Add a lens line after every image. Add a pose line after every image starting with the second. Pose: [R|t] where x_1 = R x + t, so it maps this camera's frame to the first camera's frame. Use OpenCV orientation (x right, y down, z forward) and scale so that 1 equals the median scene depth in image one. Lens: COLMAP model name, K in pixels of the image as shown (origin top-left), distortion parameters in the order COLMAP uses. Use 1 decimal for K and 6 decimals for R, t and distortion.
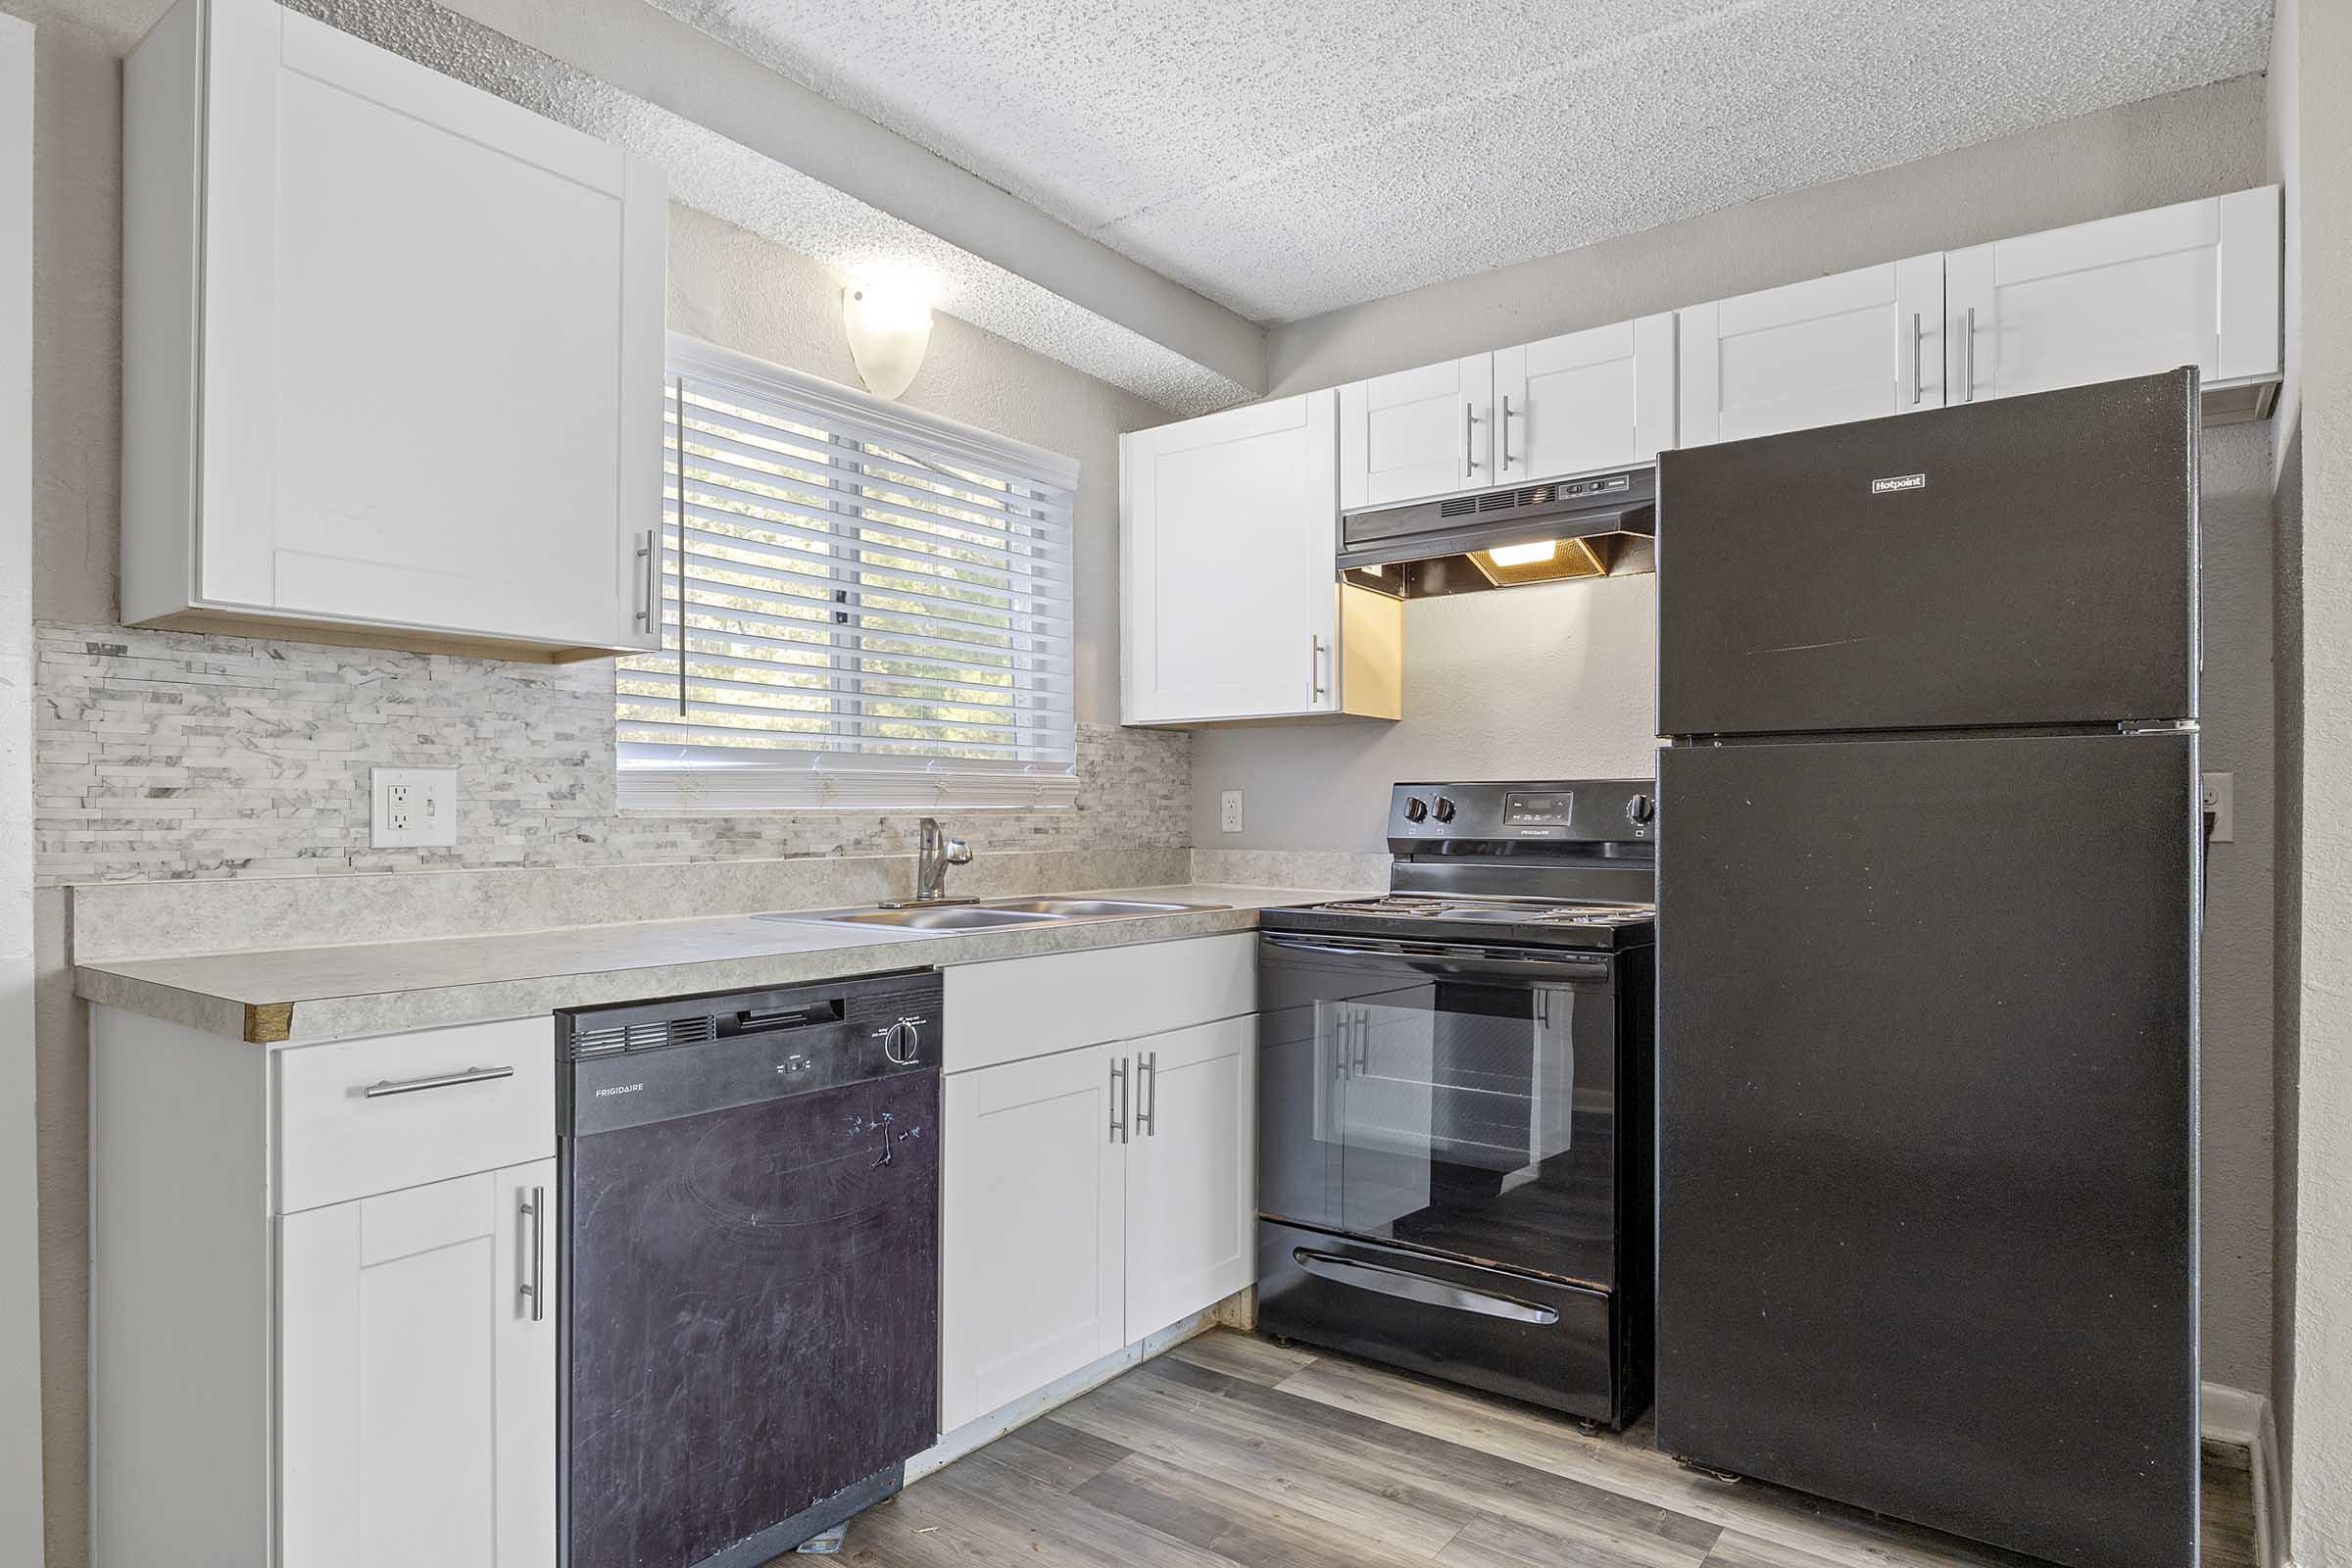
lens RADIAL K [[1318.3, 0, 1186.8], [0, 1318.3, 809.5], [0, 0, 1]] dist [-0.004340, 0.000169]
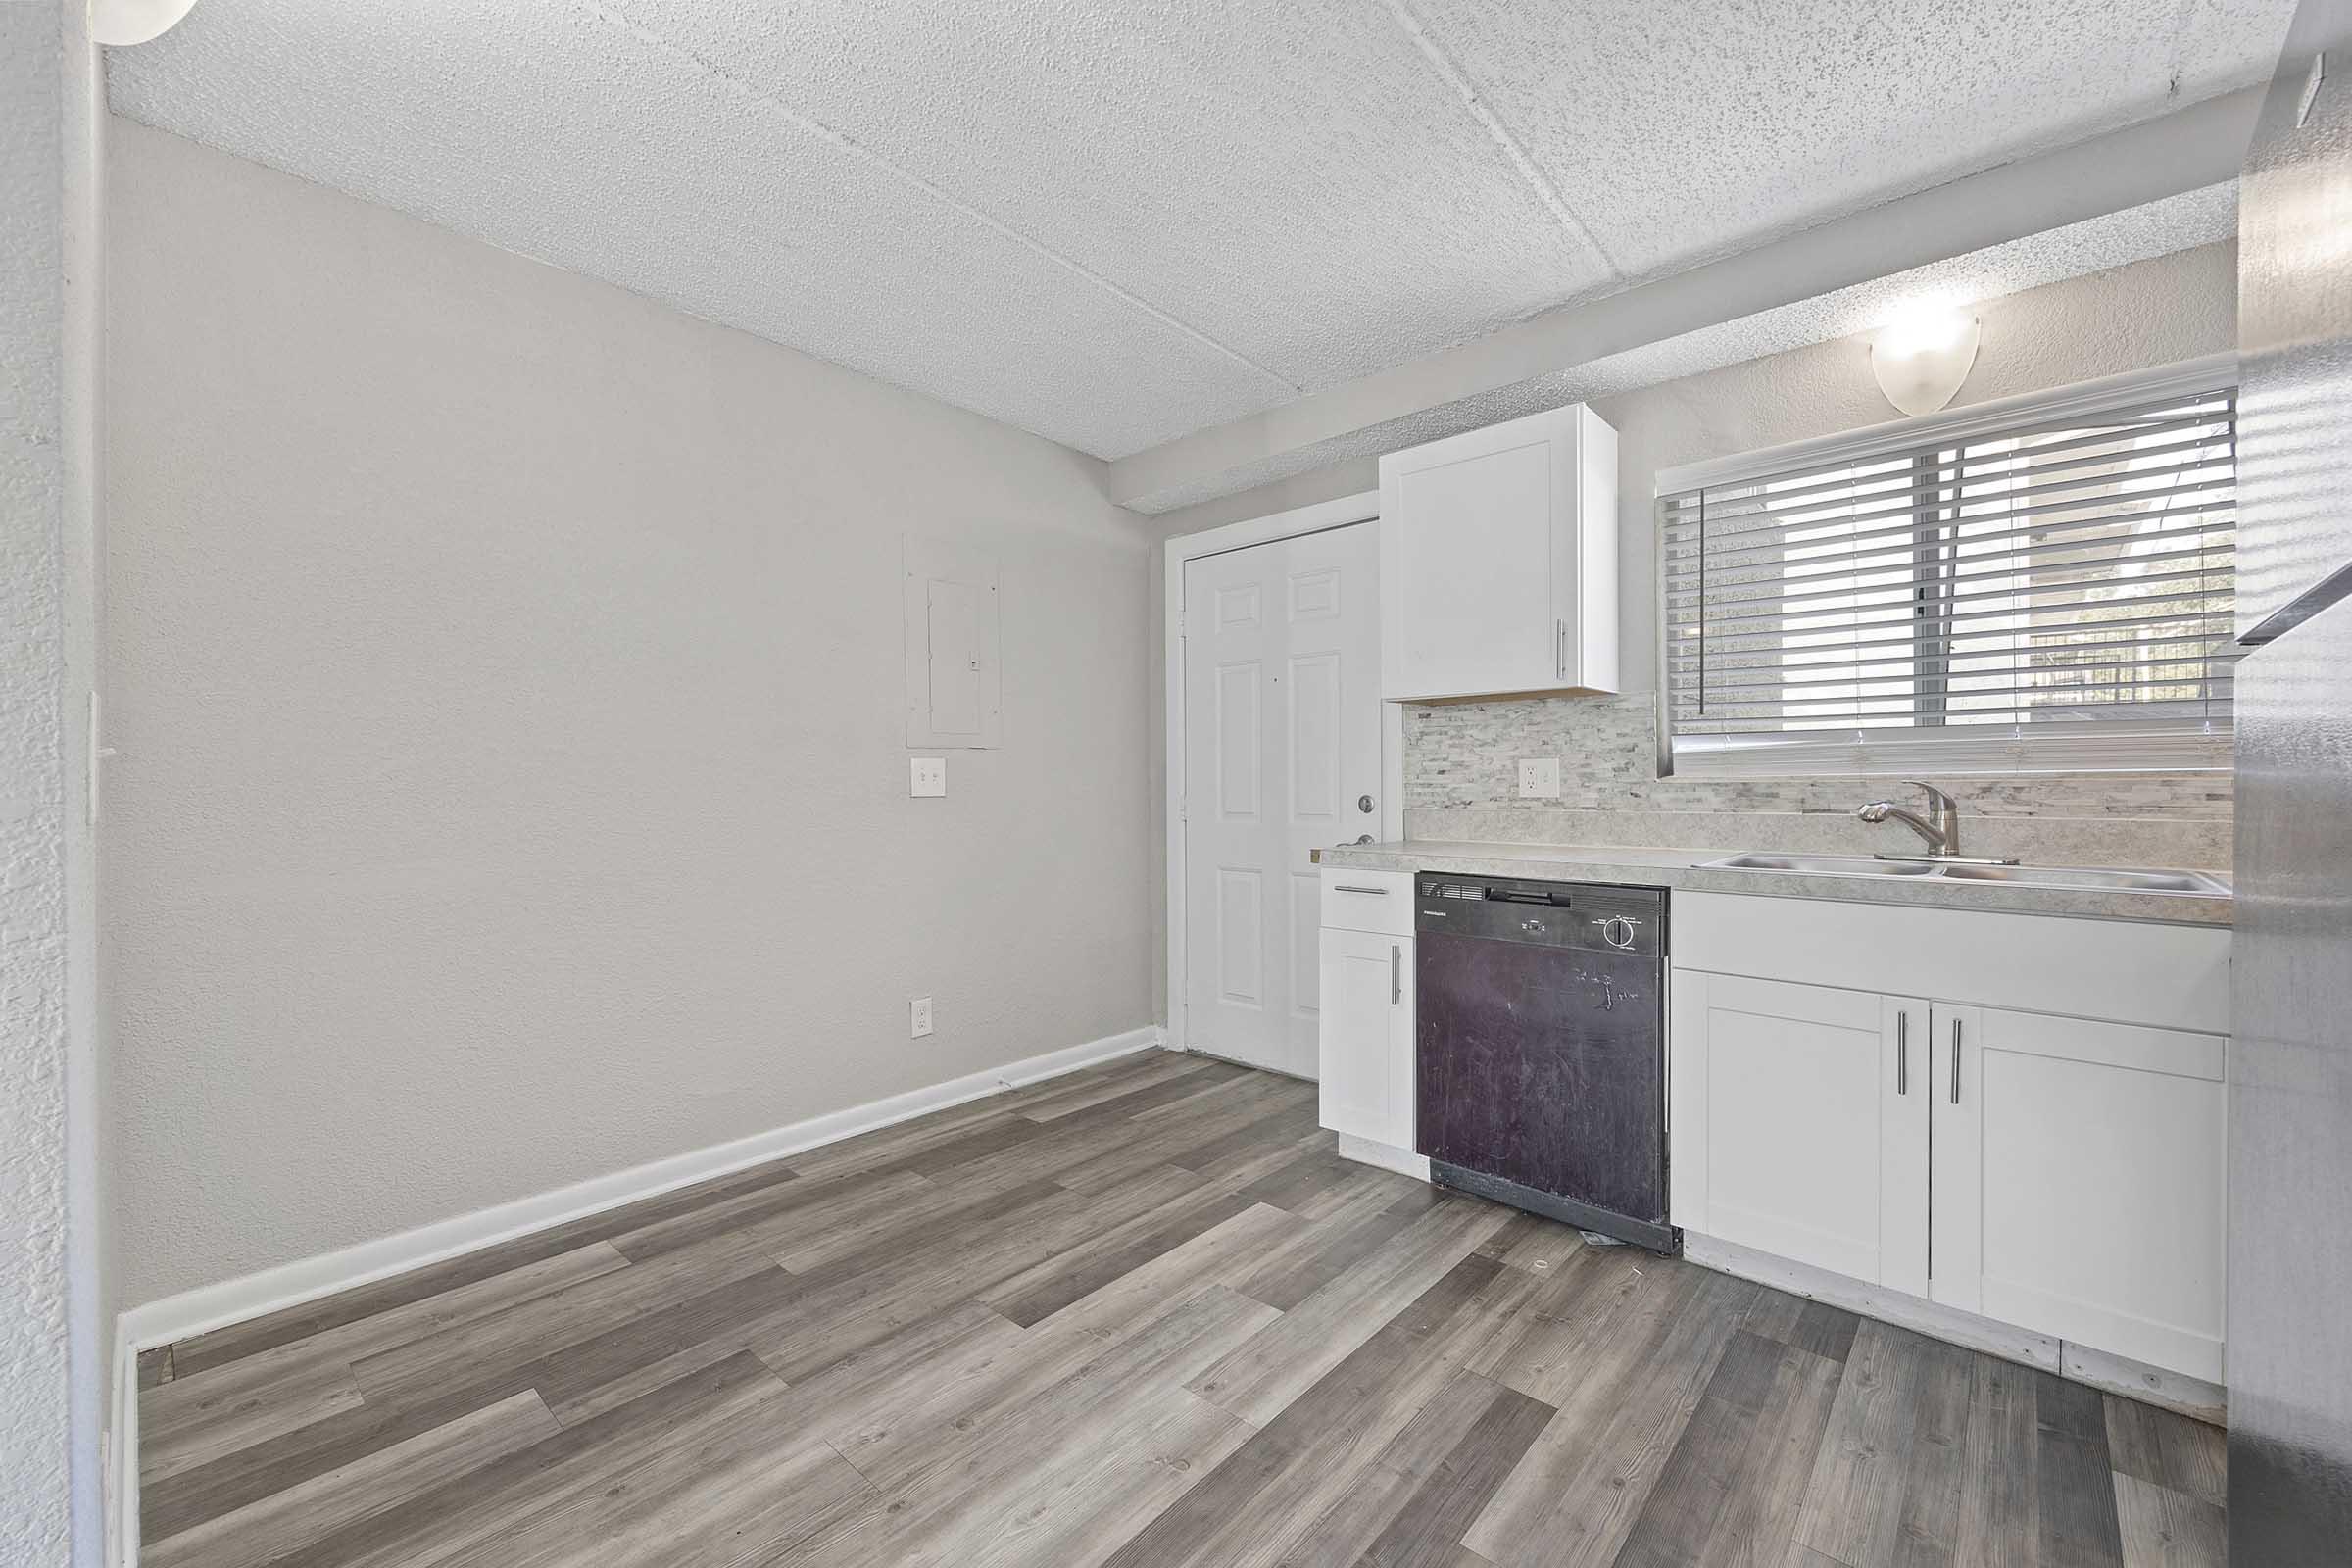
lens RADIAL K [[947.7, 0, 1164.2], [0, 947.7, 782.2], [0, 0, 1]] dist [0.000159, 0.000044]
pose [[-0.096596, -0.000985, -0.995323, 0.791243], [0.007268, 0.999972, -0.001695, 0.003490], [0.995297, -0.007398, -0.096586, 0.515681]]
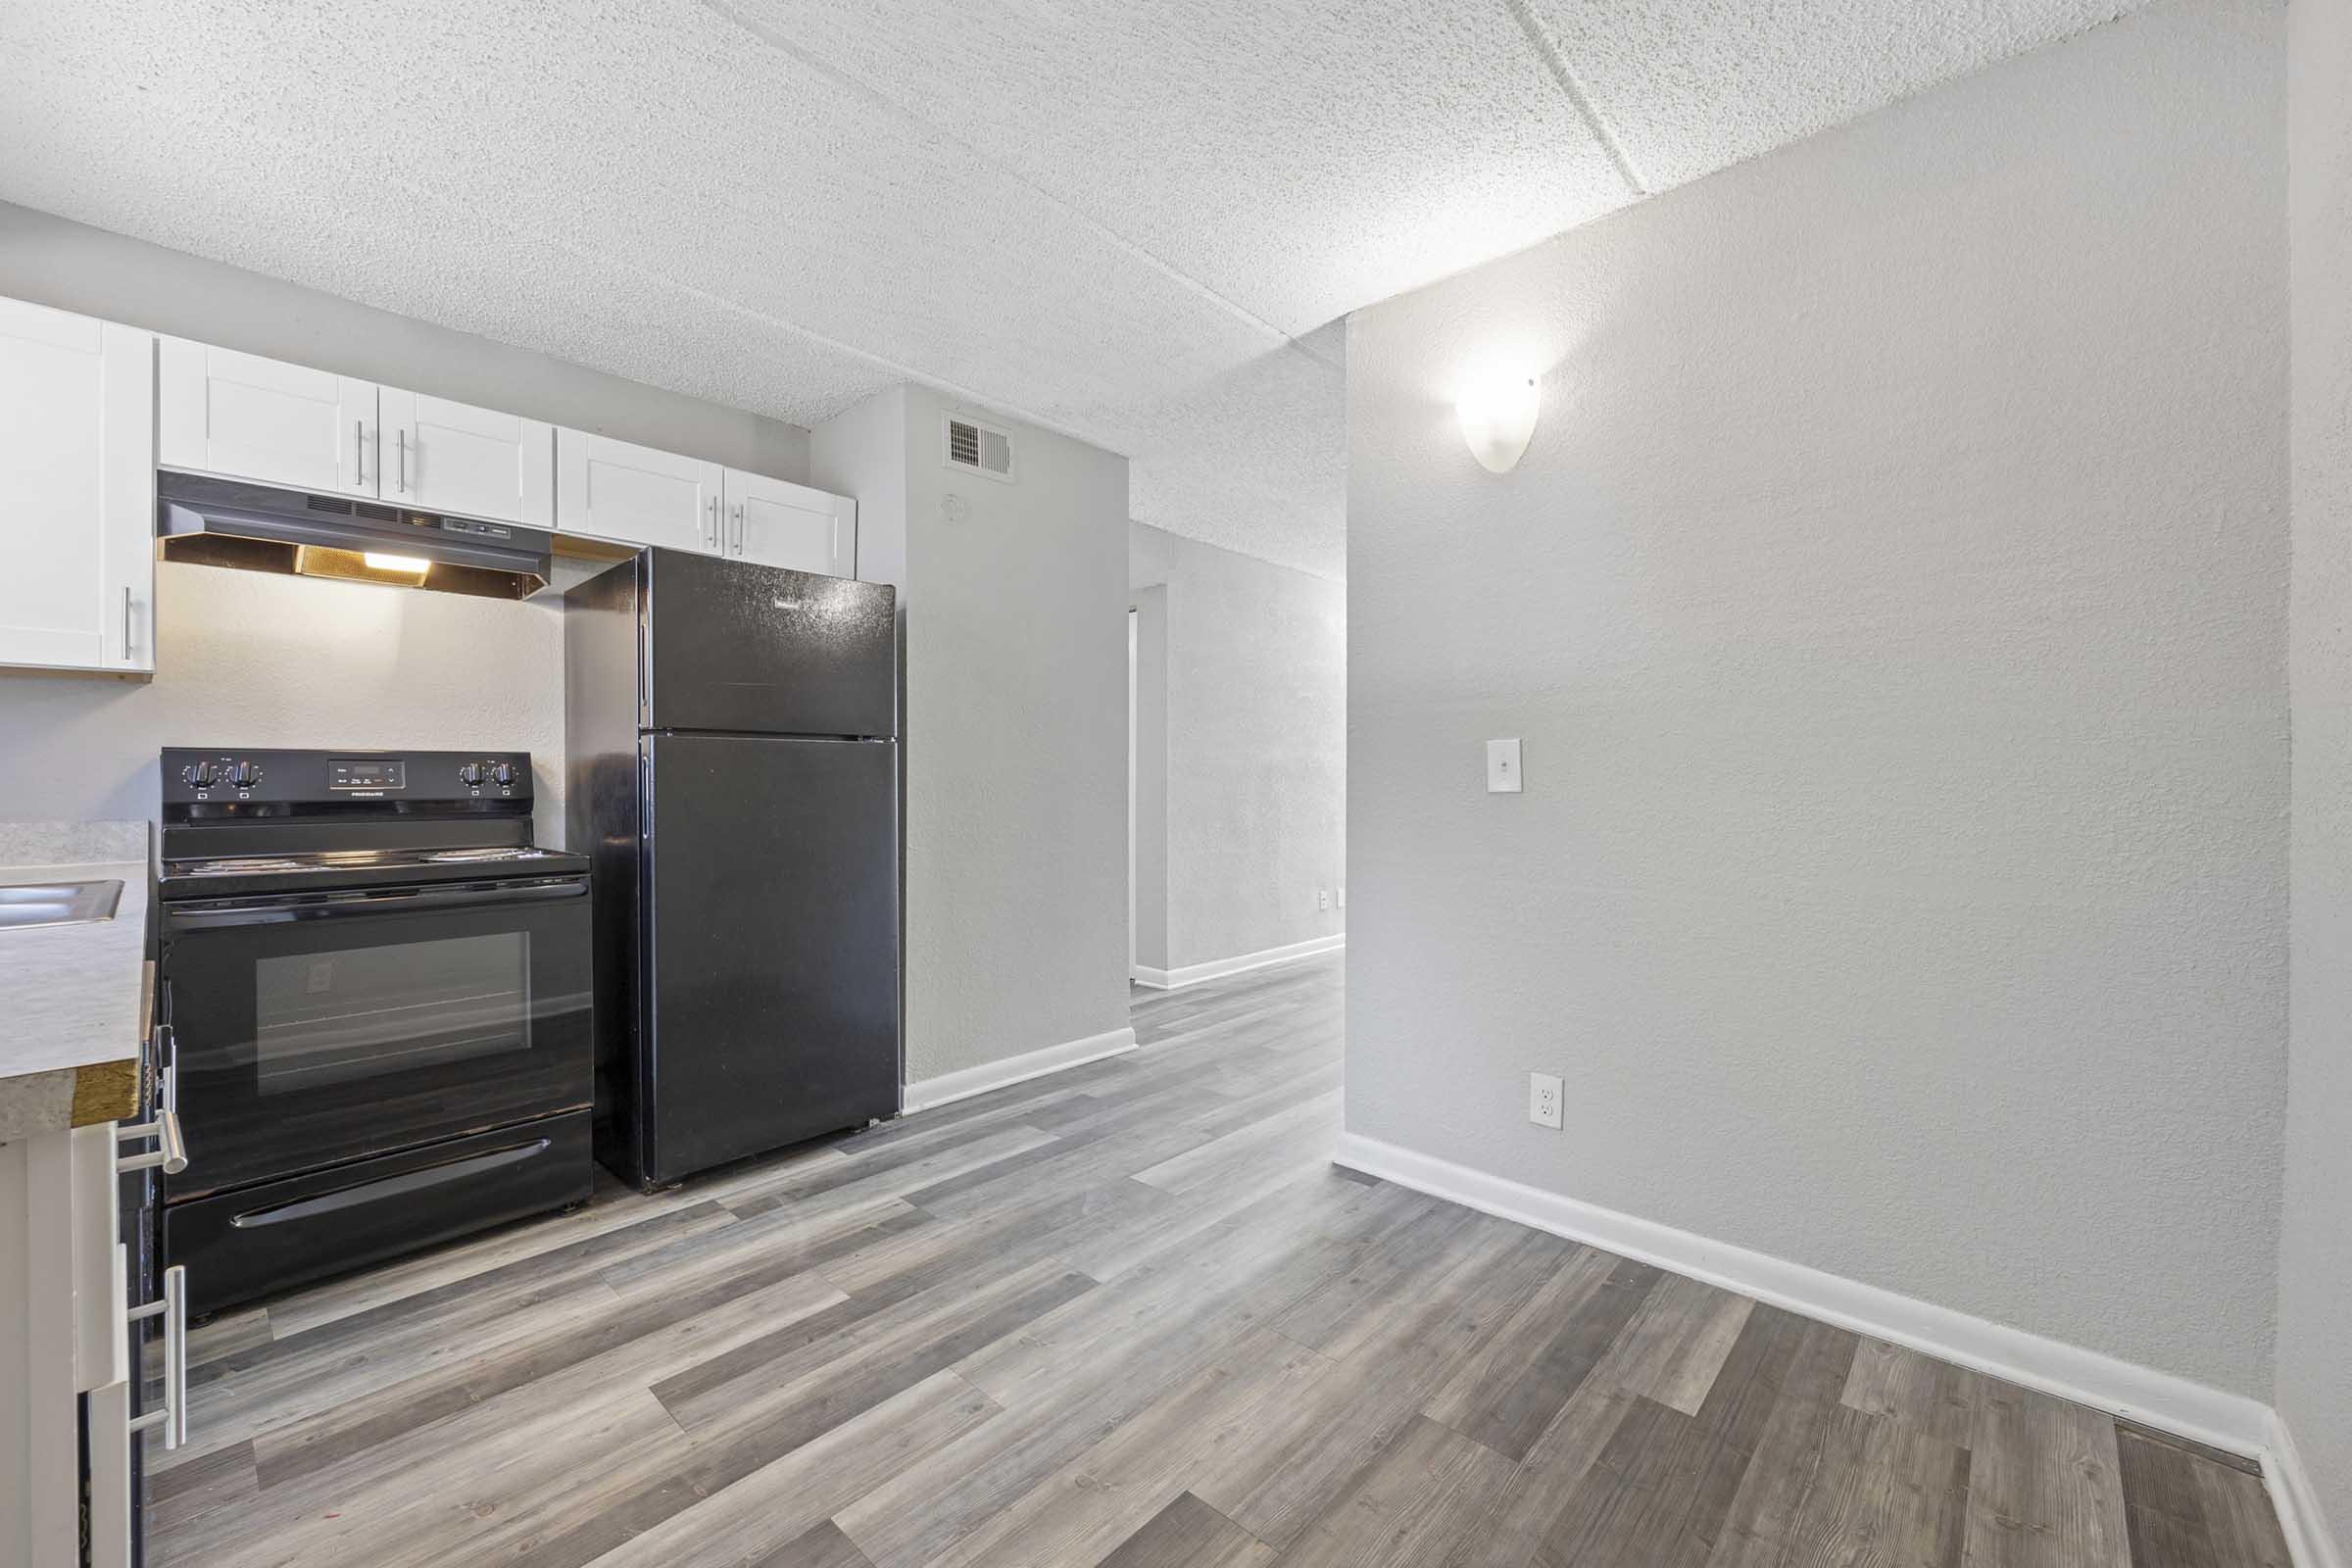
lens RADIAL K [[947.7, 0, 1175.3], [0, 947.7, 781.3], [0, 0, 1]] dist [0.000159, 0.000044]
pose [[0.097871, -0.004720, 0.995188, -0.657133], [0.000057, 0.999989, 0.004737, 0.002069], [-0.995199, -0.000406, 0.097870, 0.255890]]
